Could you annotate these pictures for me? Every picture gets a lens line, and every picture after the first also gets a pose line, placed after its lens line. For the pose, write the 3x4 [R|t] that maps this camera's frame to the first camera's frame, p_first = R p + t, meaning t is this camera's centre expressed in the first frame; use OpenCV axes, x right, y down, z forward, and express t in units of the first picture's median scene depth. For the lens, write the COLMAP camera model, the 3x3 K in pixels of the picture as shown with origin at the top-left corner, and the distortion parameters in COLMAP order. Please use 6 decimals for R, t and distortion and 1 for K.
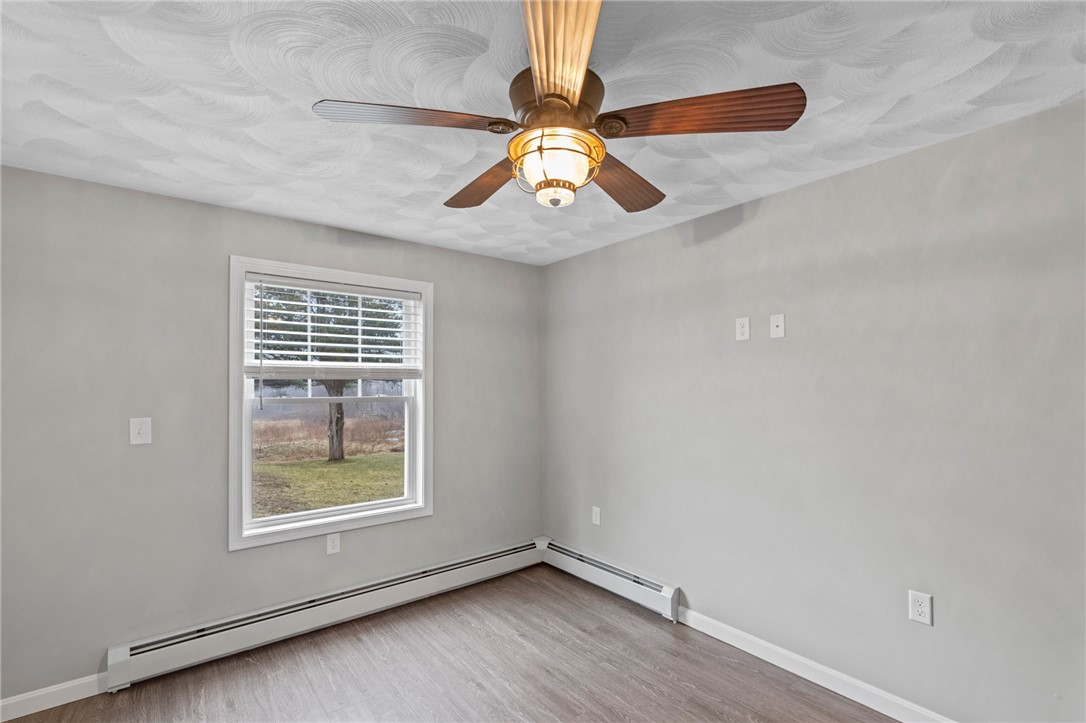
lens RADIAL K [[492.9, 0, 537.5], [0, 492.9, 366.4], [0, 0, 1]] dist [-0.004184, 0.001000]
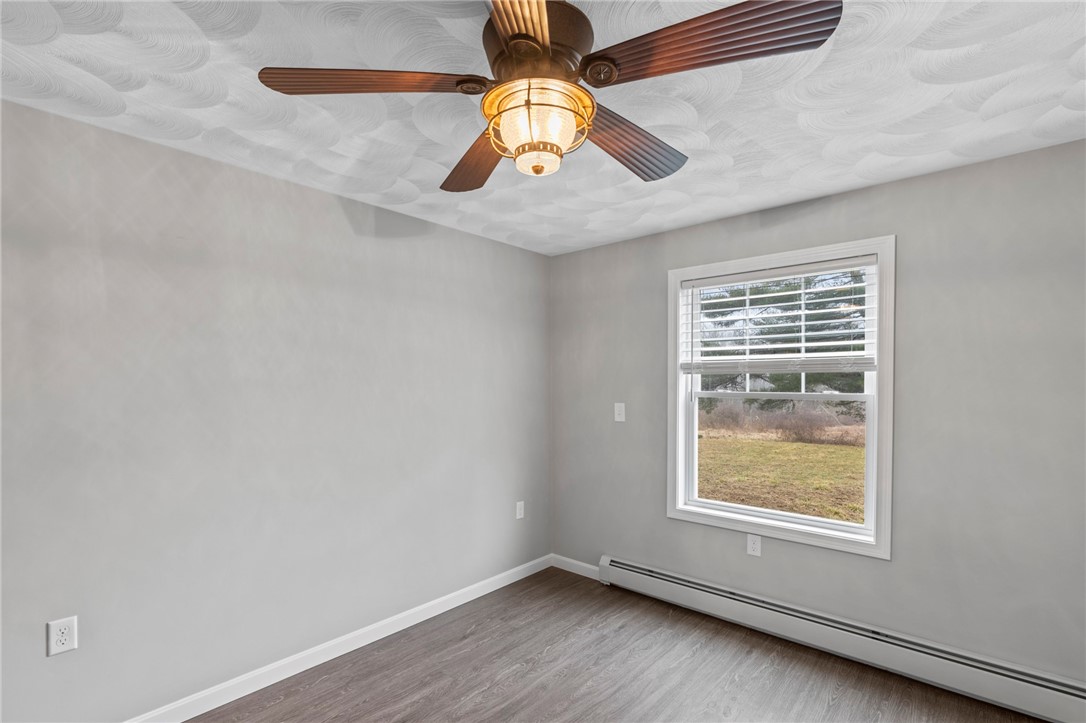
lens RADIAL K [[504.9, 0, 543.5], [0, 504.9, 377.4], [0, 0, 1]] dist [0.000244, 0.000324]
pose [[0.171097, -0.004496, -0.985244, 0.487213], [0.041043, 0.999154, 0.002567, 0.014904], [0.984399, -0.040876, 0.171137, 0.446471]]
